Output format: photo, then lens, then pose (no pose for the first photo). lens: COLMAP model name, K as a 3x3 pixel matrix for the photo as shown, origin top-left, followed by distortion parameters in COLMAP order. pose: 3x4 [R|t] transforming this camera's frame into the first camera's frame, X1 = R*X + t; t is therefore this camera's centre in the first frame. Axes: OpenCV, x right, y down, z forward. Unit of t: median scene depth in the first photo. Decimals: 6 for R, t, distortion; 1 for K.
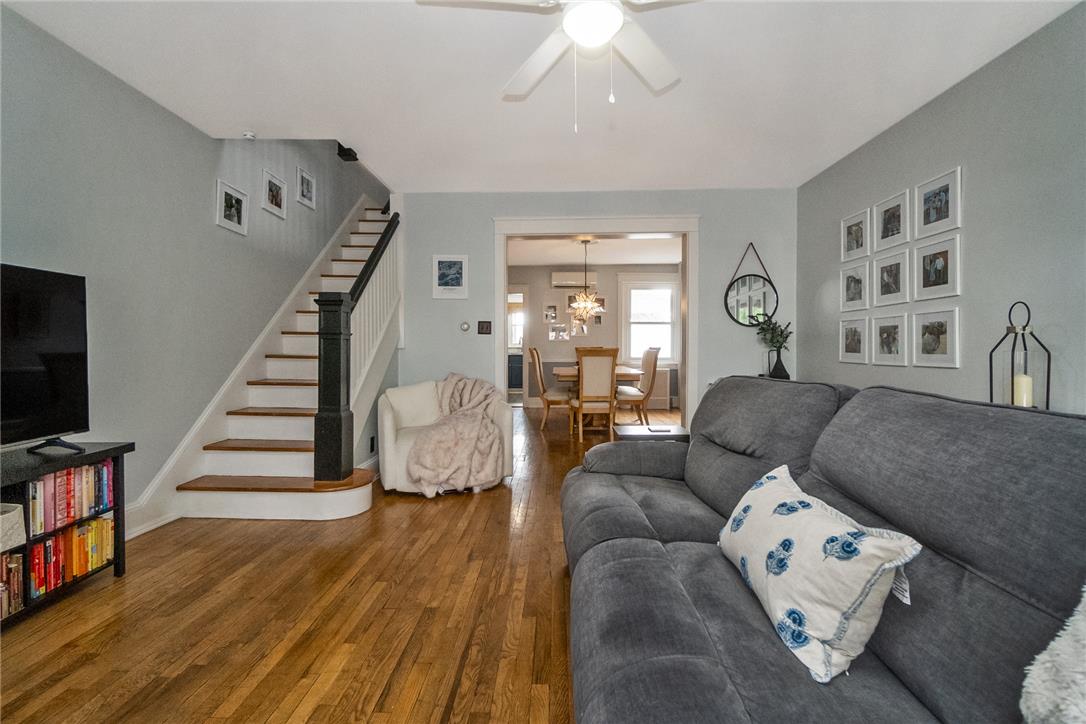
lens RADIAL K [[487.0, 0, 544.5], [0, 487.0, 354.5], [0, 0, 1]] dist [0.001711, 0.000095]
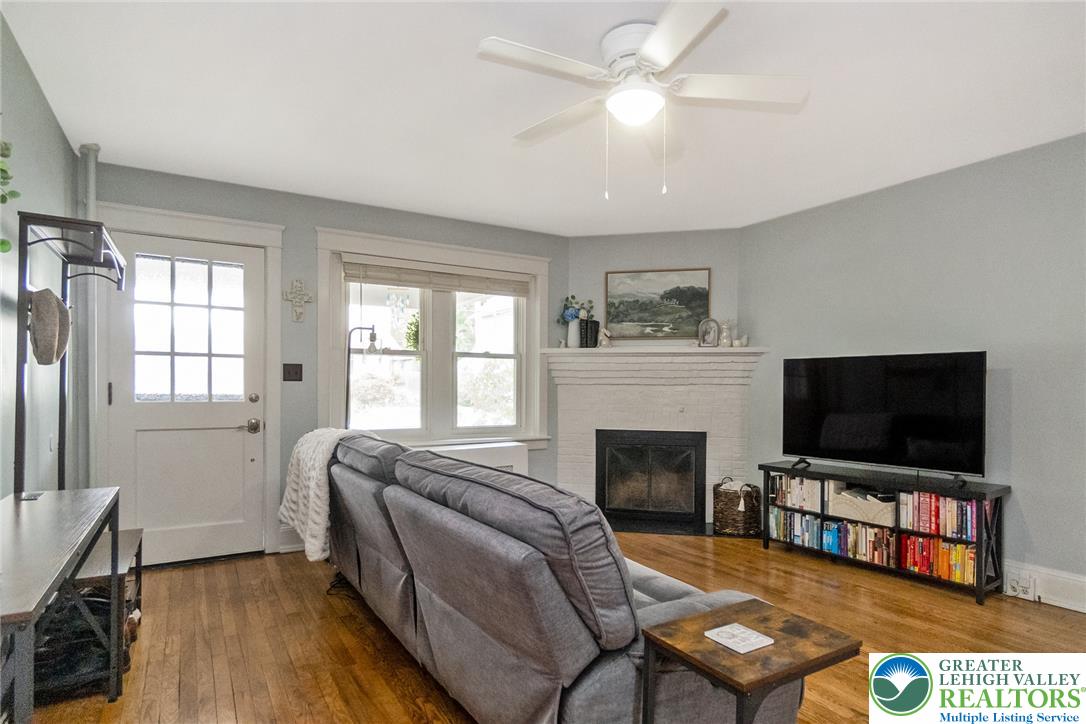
lens RADIAL K [[580.0, 0, 542.4], [0, 580.0, 389.6], [0, 0, 1]] dist [0.001223, 0.000120]
pose [[-0.842311, -0.002504, -0.538986, 0.485366], [-0.013042, 0.999791, 0.015737, -0.043116], [0.538834, 0.020285, -0.842167, 1.008978]]
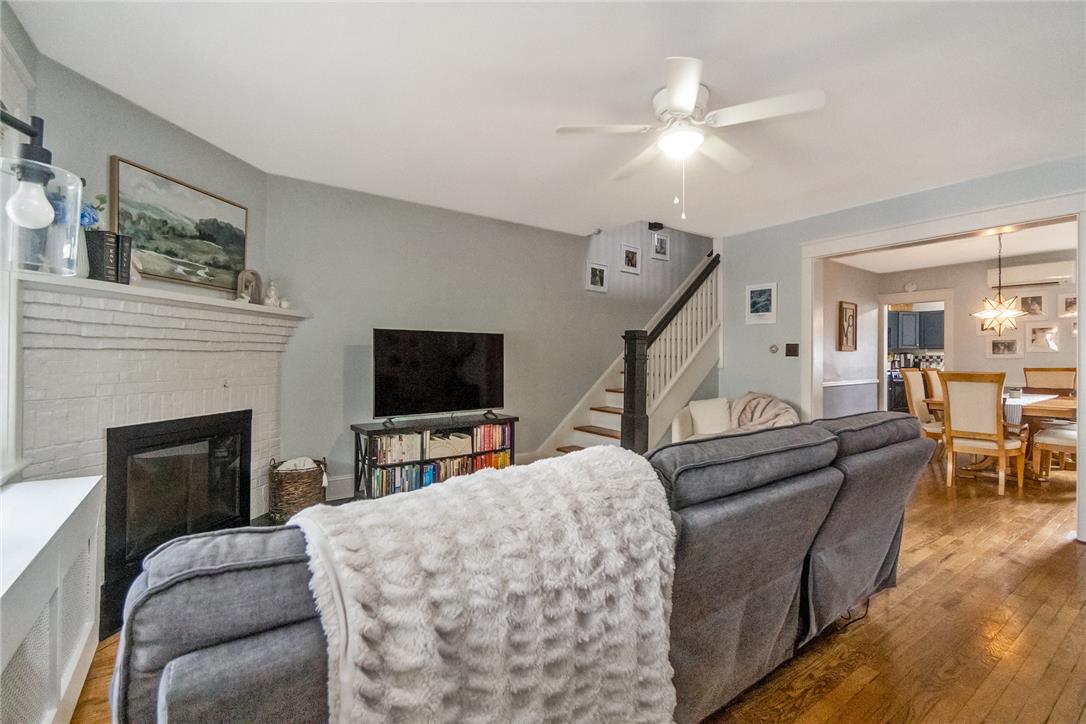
lens RADIAL K [[486.1, 0, 540.6], [0, 486.1, 352.6], [0, 0, 1]] dist [-0.002538, -0.000168]
pose [[0.595887, -0.004993, -0.803053, 0.501312], [-0.016478, 0.999694, -0.018442, -0.027677], [0.802899, 0.024222, 0.595622, -0.061147]]
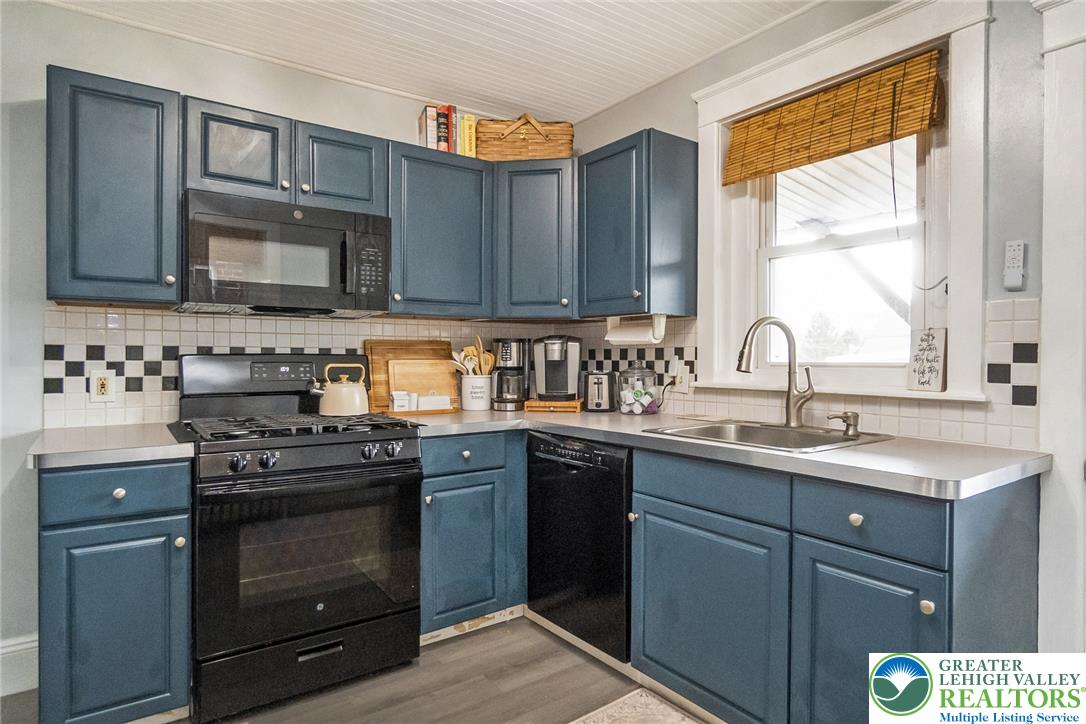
lens RADIAL K [[606.2, 0, 543.0], [0, 606.2, 362.0], [0, 0, 1]] dist [-0.002238, 0.000795]
pose [[0.600475, 0.008171, -0.799602, 0.181520], [-0.012494, 0.999922, 0.000835, -0.076967], [0.799546, 0.009488, 0.600530, 2.797643]]
